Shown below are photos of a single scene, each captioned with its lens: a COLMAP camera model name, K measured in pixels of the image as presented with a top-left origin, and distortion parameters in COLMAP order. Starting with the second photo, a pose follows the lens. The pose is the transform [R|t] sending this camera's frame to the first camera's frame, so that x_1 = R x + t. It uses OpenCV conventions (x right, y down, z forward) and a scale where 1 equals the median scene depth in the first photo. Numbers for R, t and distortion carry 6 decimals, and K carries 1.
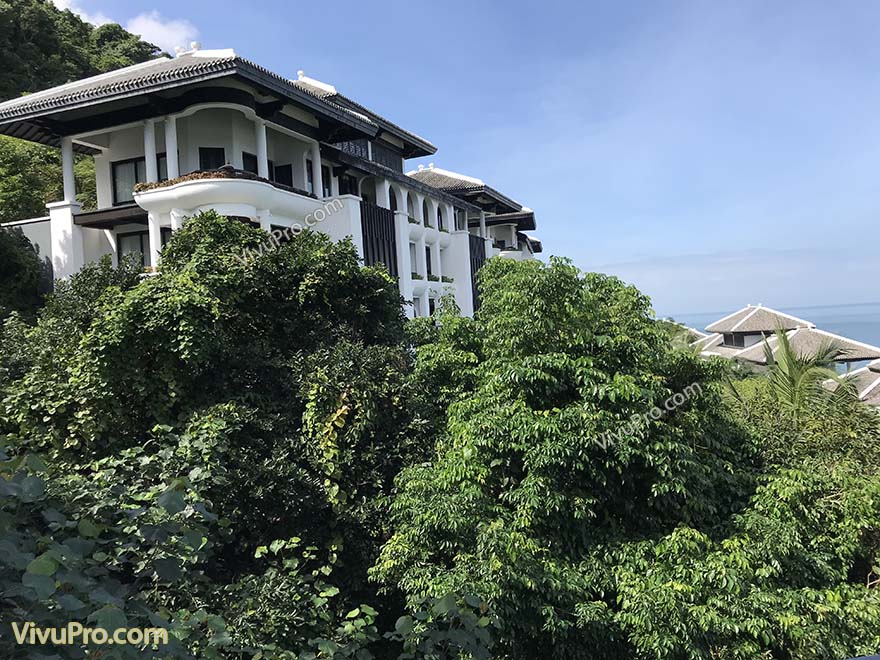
lens RADIAL K [[716.4, 0, 440.0], [0, 716.4, 330.0], [0, 0, 1]] dist [0.060745, -0.006650]
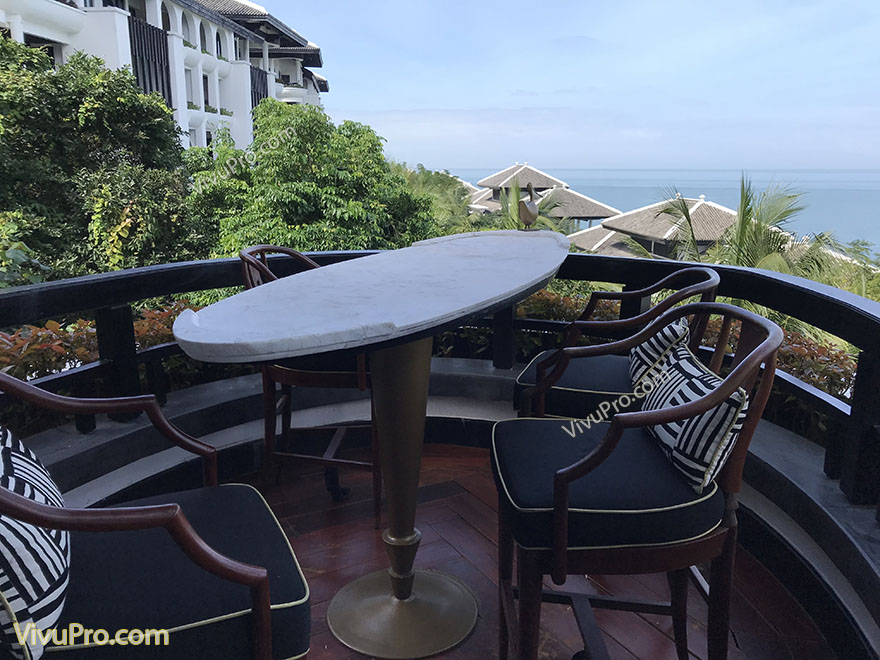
lens RADIAL K [[715.5, 0, 442.2], [0, 715.5, 319.7], [0, 0, 1]] dist [0.001665, -0.006046]
pose [[0.954043, 0.006809, 0.299592, 0.006643], [-0.066218, 0.979819, 0.188601, 0.012008], [-0.292261, -0.199772, 0.935240, -0.253651]]
